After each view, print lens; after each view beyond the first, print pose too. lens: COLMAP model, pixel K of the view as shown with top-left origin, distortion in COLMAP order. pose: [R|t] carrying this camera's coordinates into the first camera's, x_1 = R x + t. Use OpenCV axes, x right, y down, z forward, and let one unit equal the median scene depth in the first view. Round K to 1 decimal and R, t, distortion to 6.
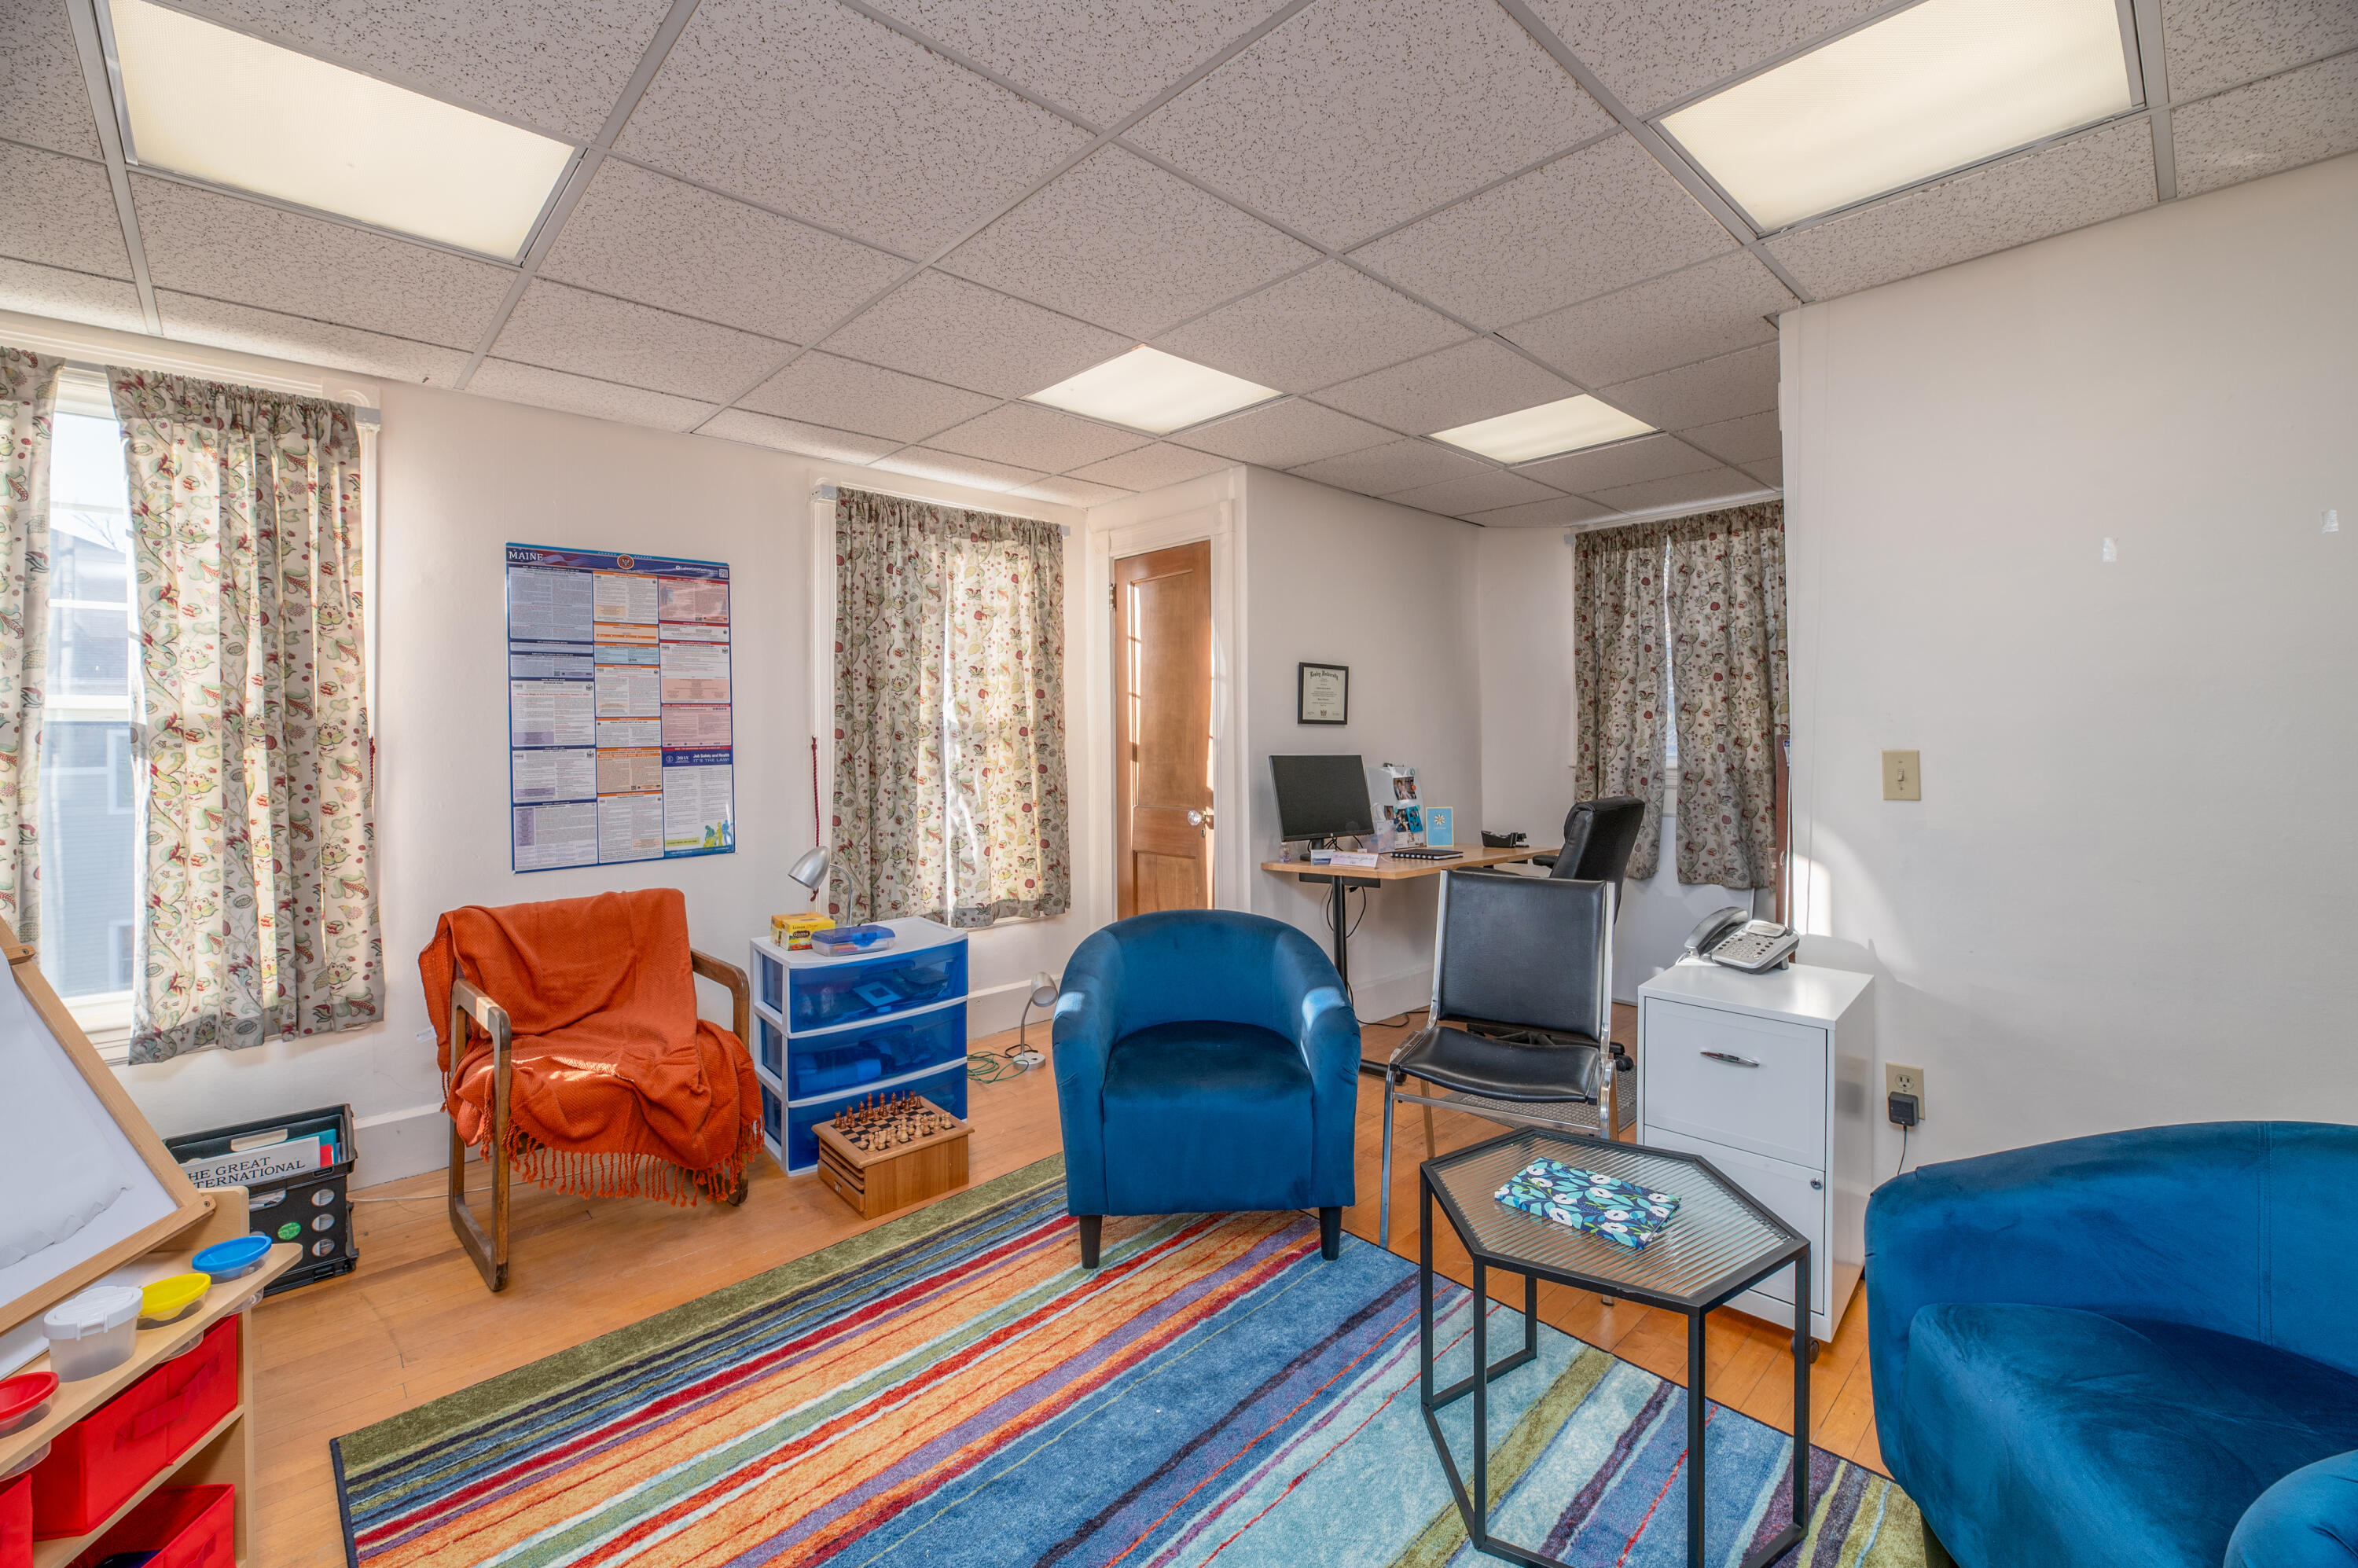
lens RADIAL K [[981.2, 0, 1196.7], [0, 981.2, 766.4], [0, 0, 1]] dist [-0.001474, -0.002179]
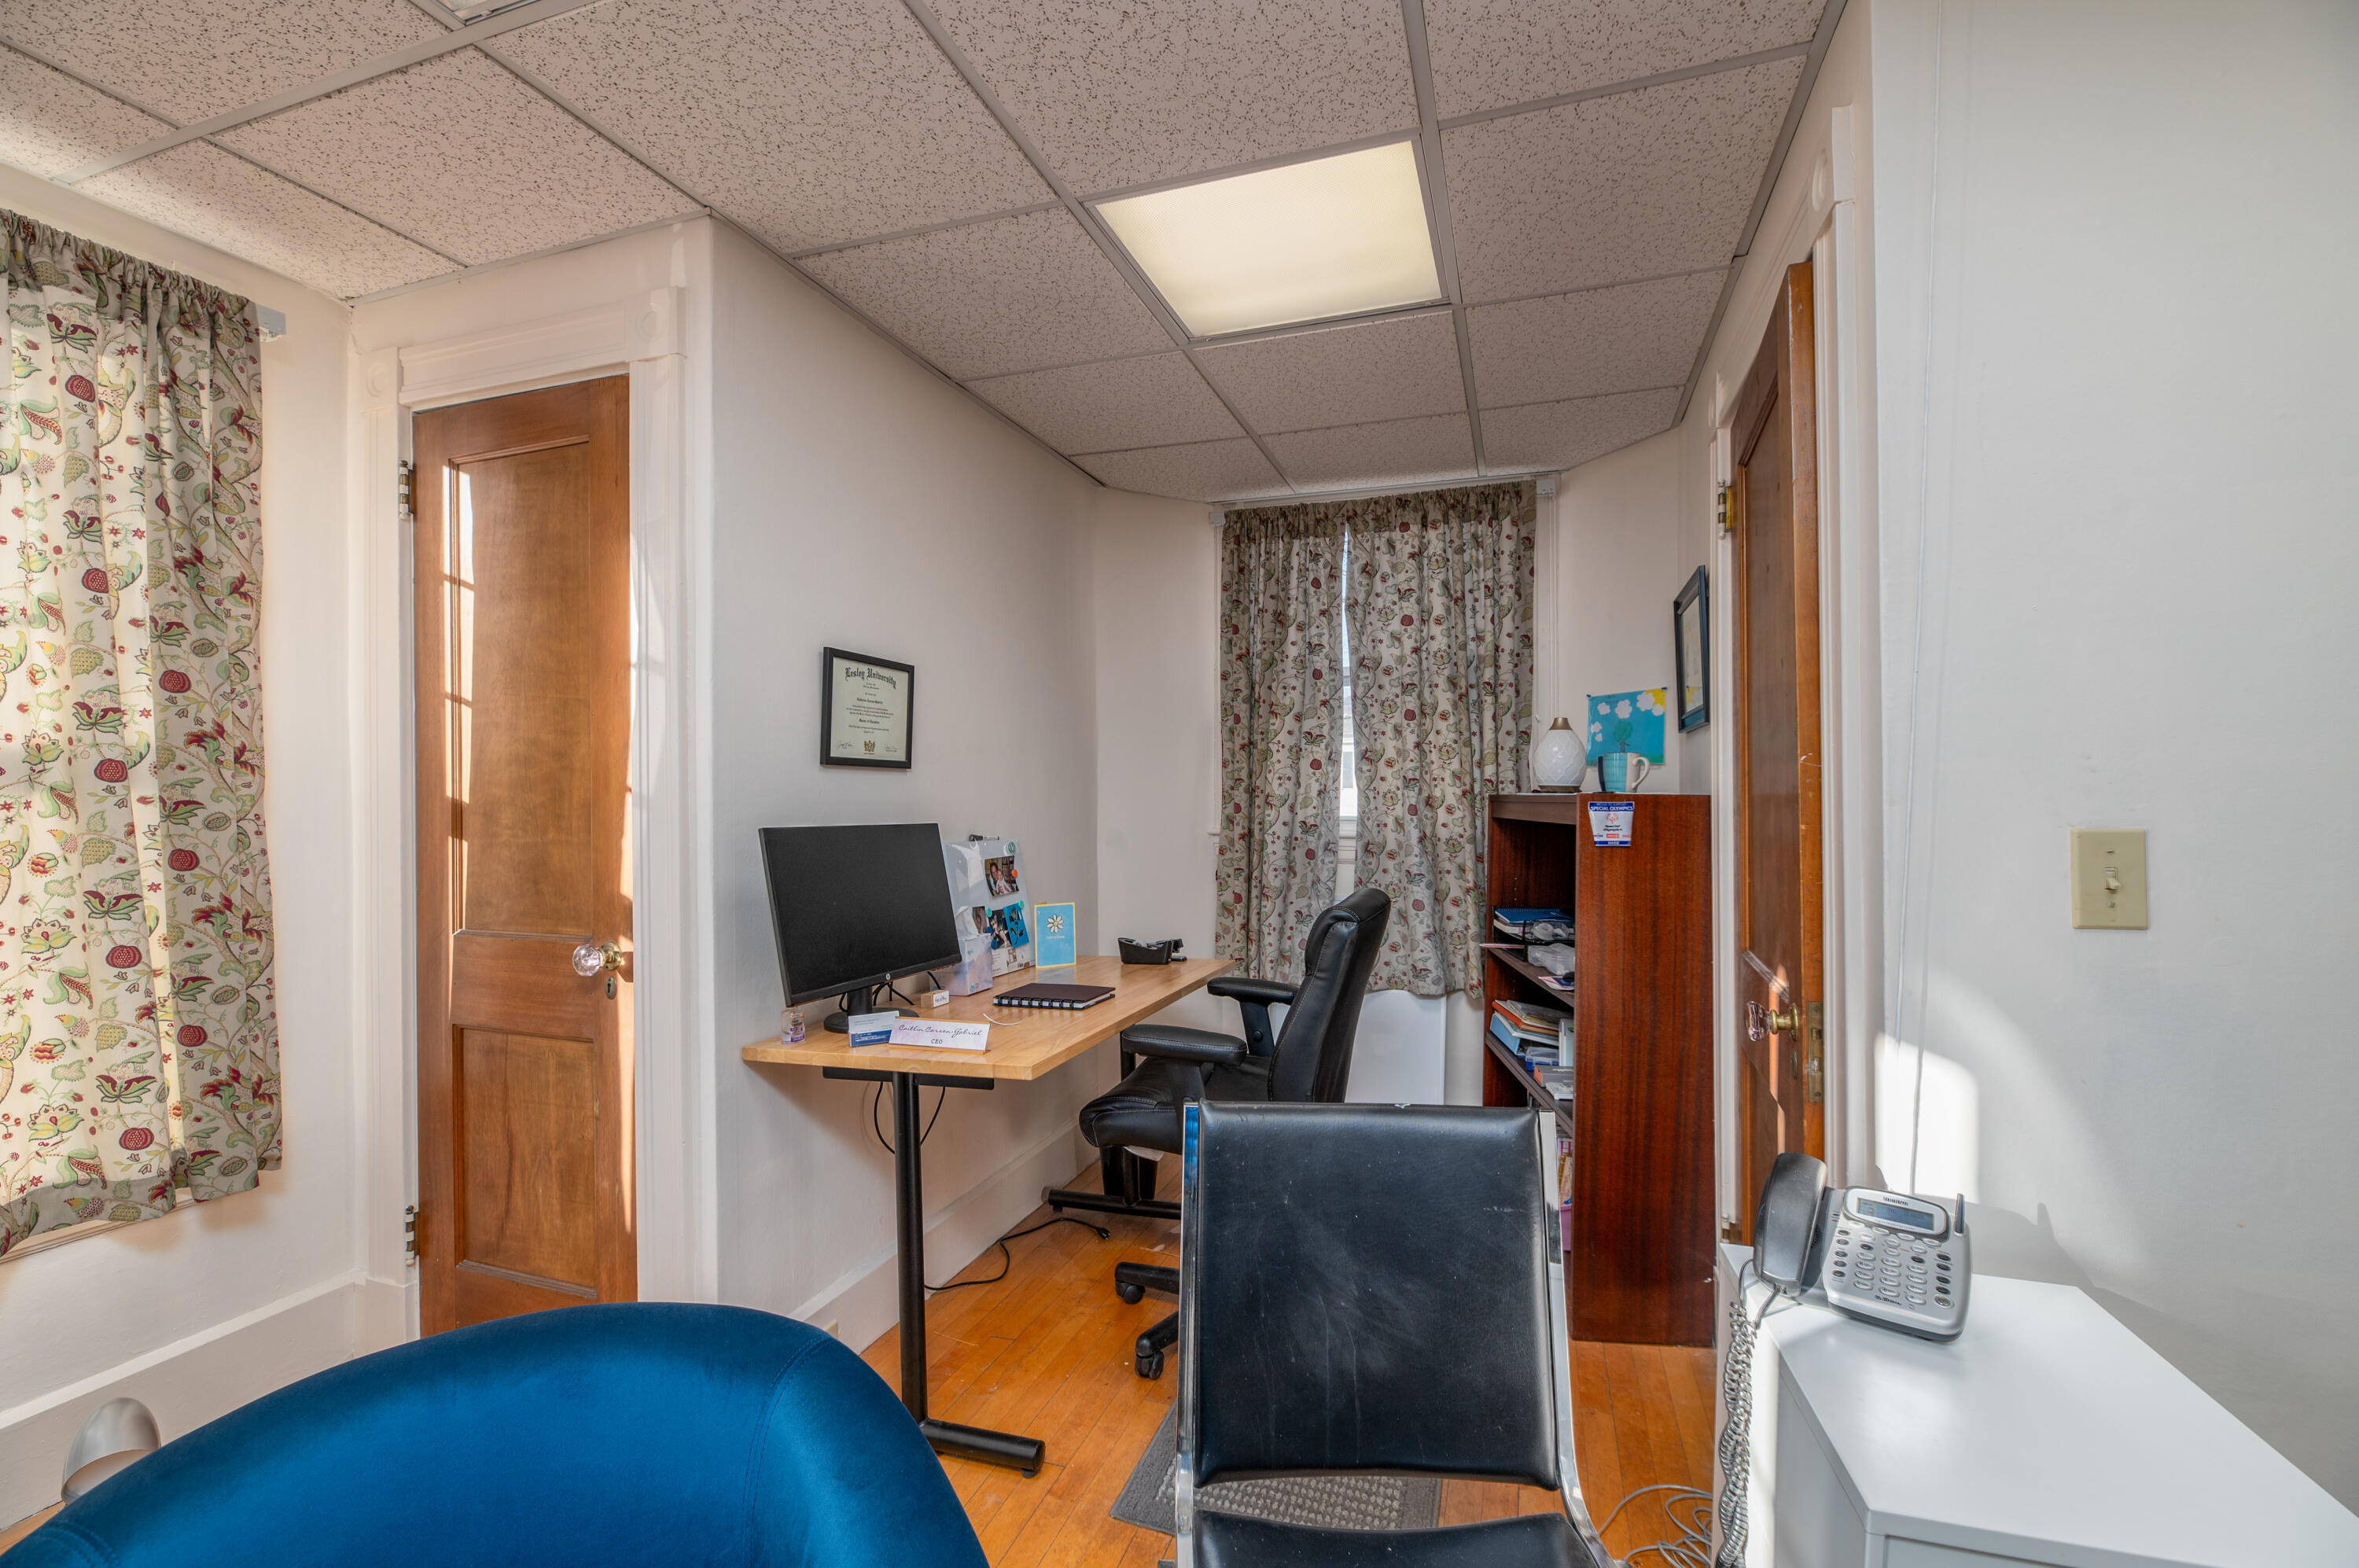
lens RADIAL K [[981.6, 0, 1168.4], [0, 981.6, 792.1], [0, 0, 1]] dist [-0.001474, -0.002179]
pose [[0.896741, 0.008318, 0.442477, 0.035963], [0.003893, 0.999636, -0.026683, -0.013450], [-0.442538, 0.025650, 0.896383, 0.423869]]
